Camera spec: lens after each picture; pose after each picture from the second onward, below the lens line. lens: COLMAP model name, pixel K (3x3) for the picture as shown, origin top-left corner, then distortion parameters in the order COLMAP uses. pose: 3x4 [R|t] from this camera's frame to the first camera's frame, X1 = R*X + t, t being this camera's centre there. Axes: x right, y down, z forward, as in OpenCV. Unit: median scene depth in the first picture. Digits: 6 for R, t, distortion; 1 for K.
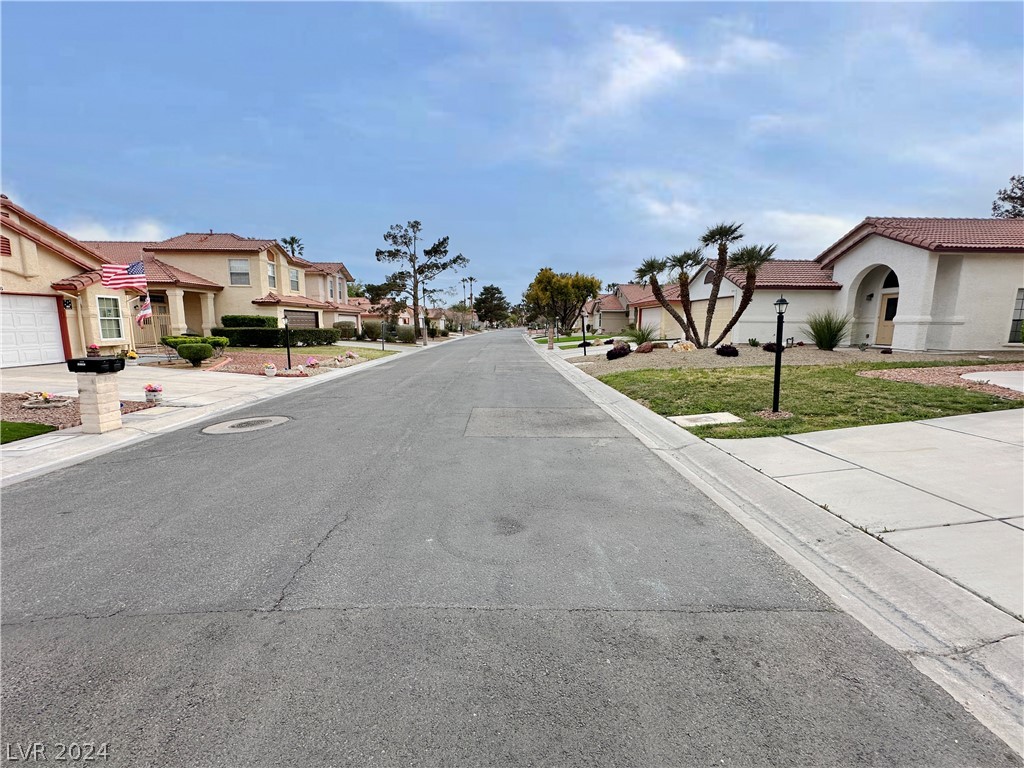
lens RADIAL K [[416.4, 0, 505.0], [0, 416.4, 388.5], [0, 0, 1]] dist [-0.000460, 0.000859]
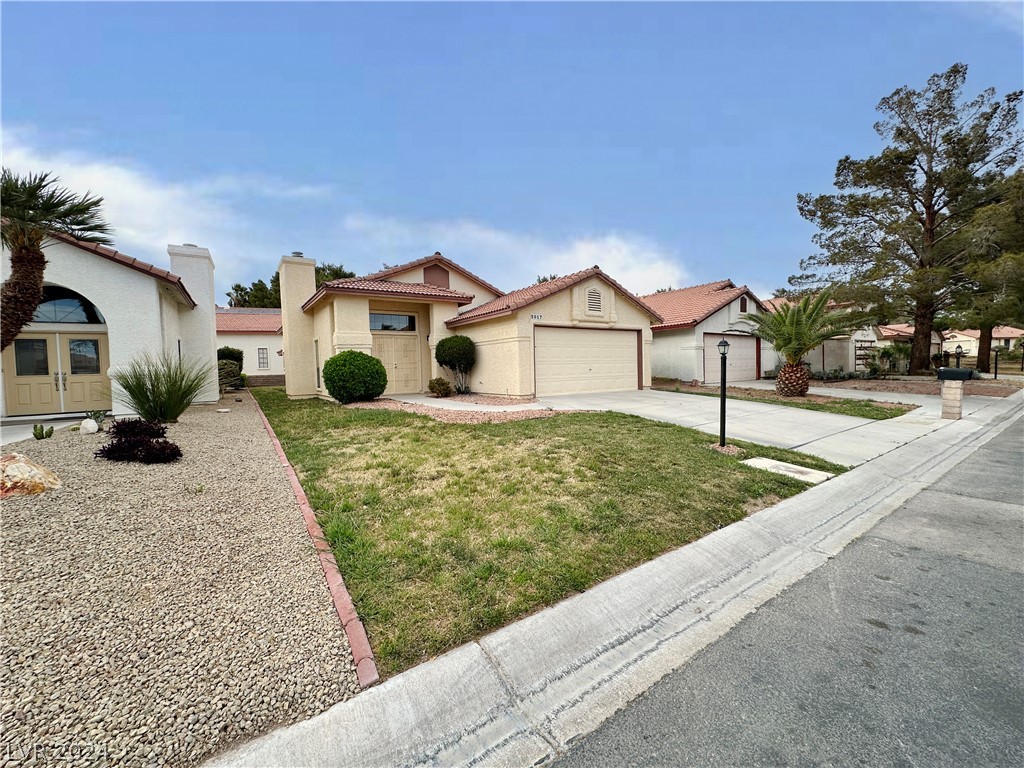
lens RADIAL K [[416.4, 0, 515.1], [0, 416.4, 377.2], [0, 0, 1]] dist [-0.000460, 0.000859]
pose [[-0.555850, -0.010550, 0.831216, 0.032076], [0.154872, 0.981098, 0.116019, -0.157412], [-0.816728, 0.193221, -0.543709, 0.969469]]
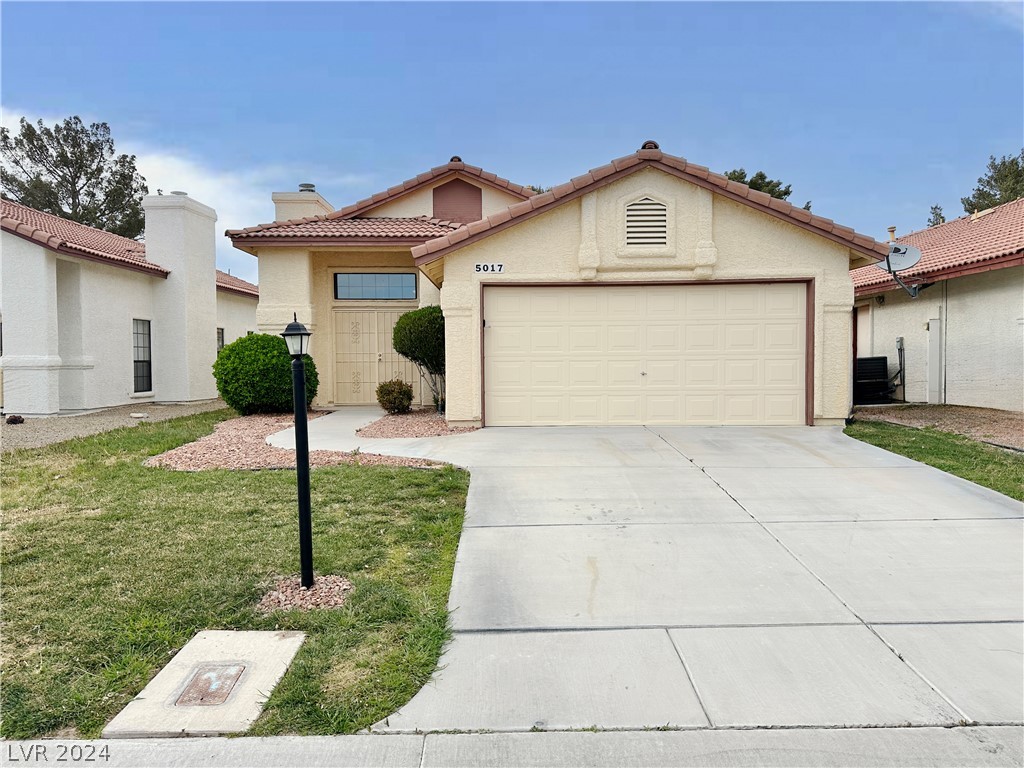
lens RADIAL K [[722.3, 0, 506.0], [0, 722.3, 388.3], [0, 0, 1]] dist [0.065700, -0.003573]
pose [[0.030833, -0.047766, 0.998383, -0.045092], [0.169198, 0.984692, 0.041885, -0.069520], [-0.985100, 0.167632, 0.038443, 0.361012]]
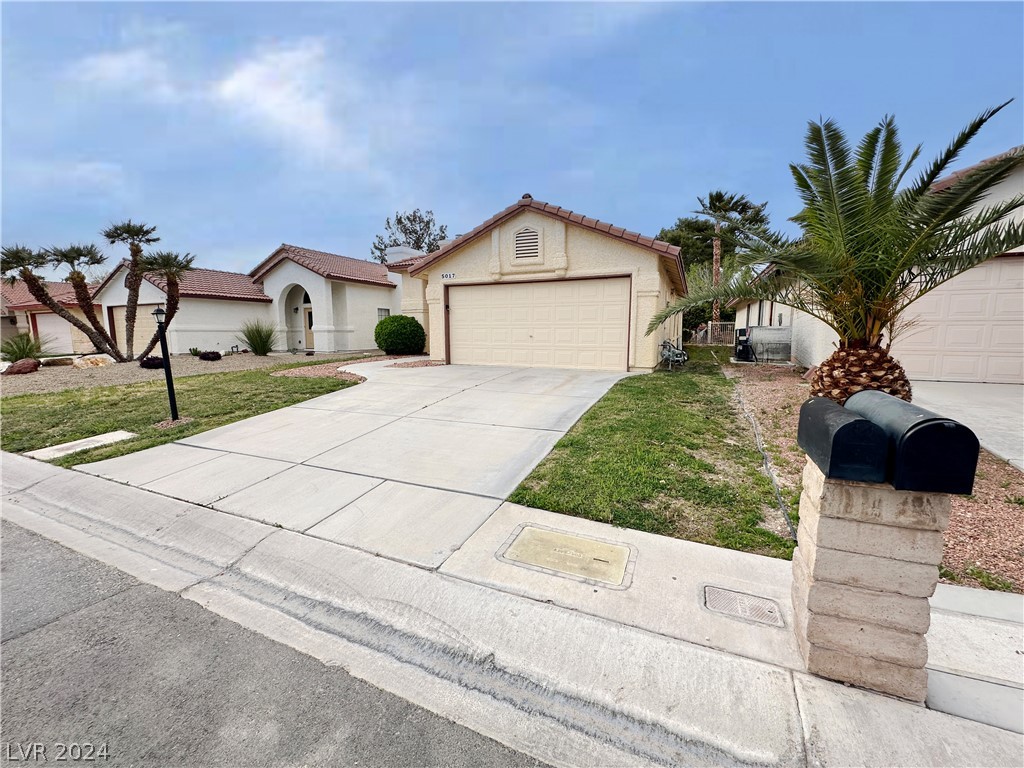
lens RADIAL K [[416.4, 0, 506.2], [0, 416.4, 378.7], [0, 0, 1]] dist [-0.000460, 0.000859]
pose [[0.440518, -0.108407, 0.891174, 0.053009], [0.146661, 0.988036, 0.047694, 0.012697], [-0.885683, 0.109690, 0.451147, -0.084088]]
